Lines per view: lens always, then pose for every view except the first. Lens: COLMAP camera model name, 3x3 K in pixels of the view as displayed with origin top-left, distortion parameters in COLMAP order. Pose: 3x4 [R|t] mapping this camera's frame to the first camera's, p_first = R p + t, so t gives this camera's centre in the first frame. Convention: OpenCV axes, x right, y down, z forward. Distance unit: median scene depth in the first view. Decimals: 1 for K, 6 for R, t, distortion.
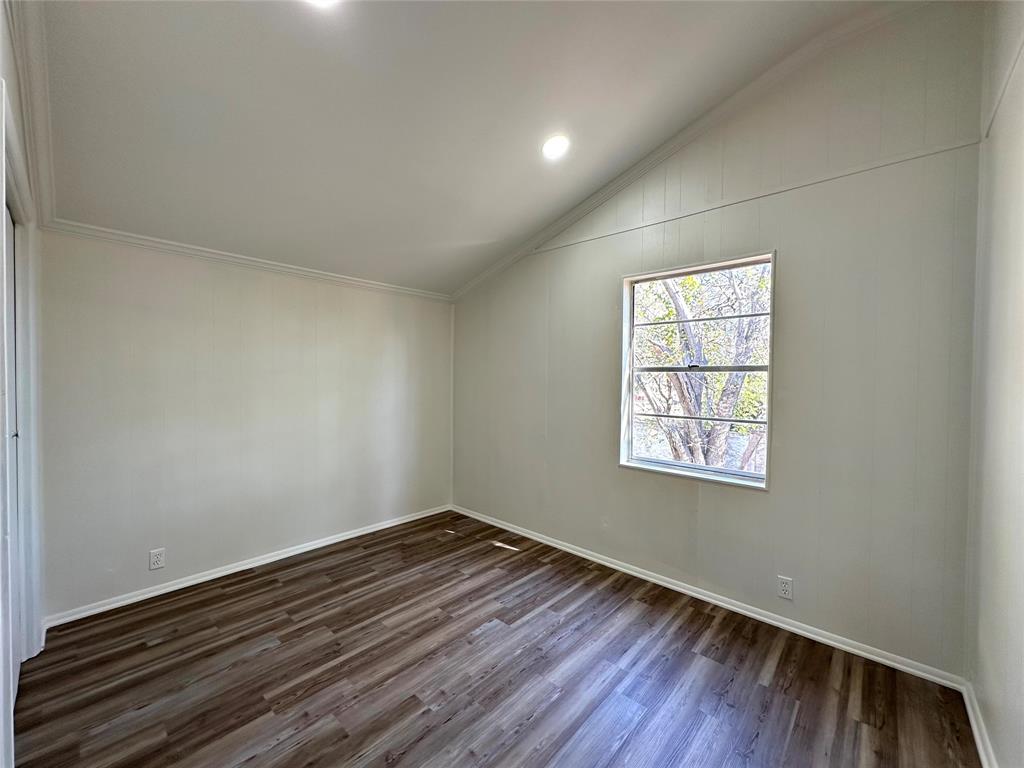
lens RADIAL K [[409.3, 0, 514.6], [0, 409.3, 381.9], [0, 0, 1]] dist [-0.004751, 0.001665]
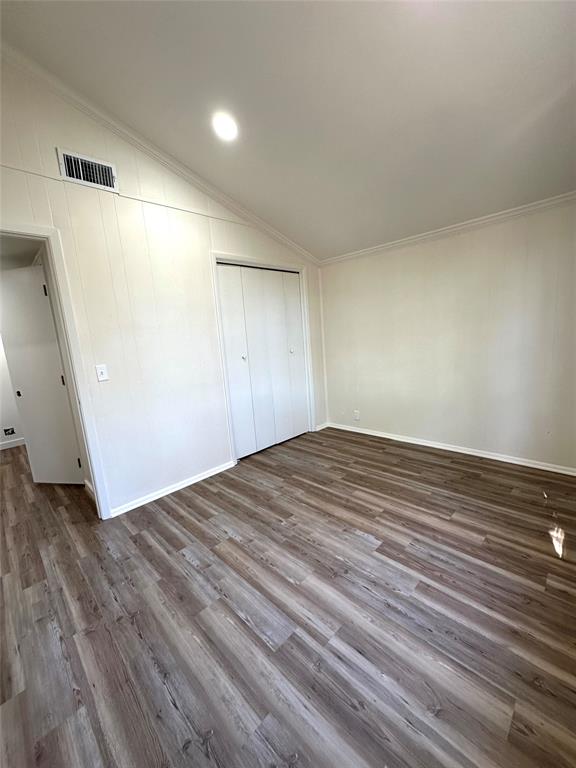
lens RADIAL K [[307.0, 0, 288.2], [0, 307.0, 384.9], [0, 0, 1]] dist [-0.004751, 0.001665]
pose [[-0.047596, 0.160401, -0.985904, 0.682257], [0.063809, 0.985495, 0.157254, 0.013911], [0.996826, -0.055425, -0.057141, 0.779442]]
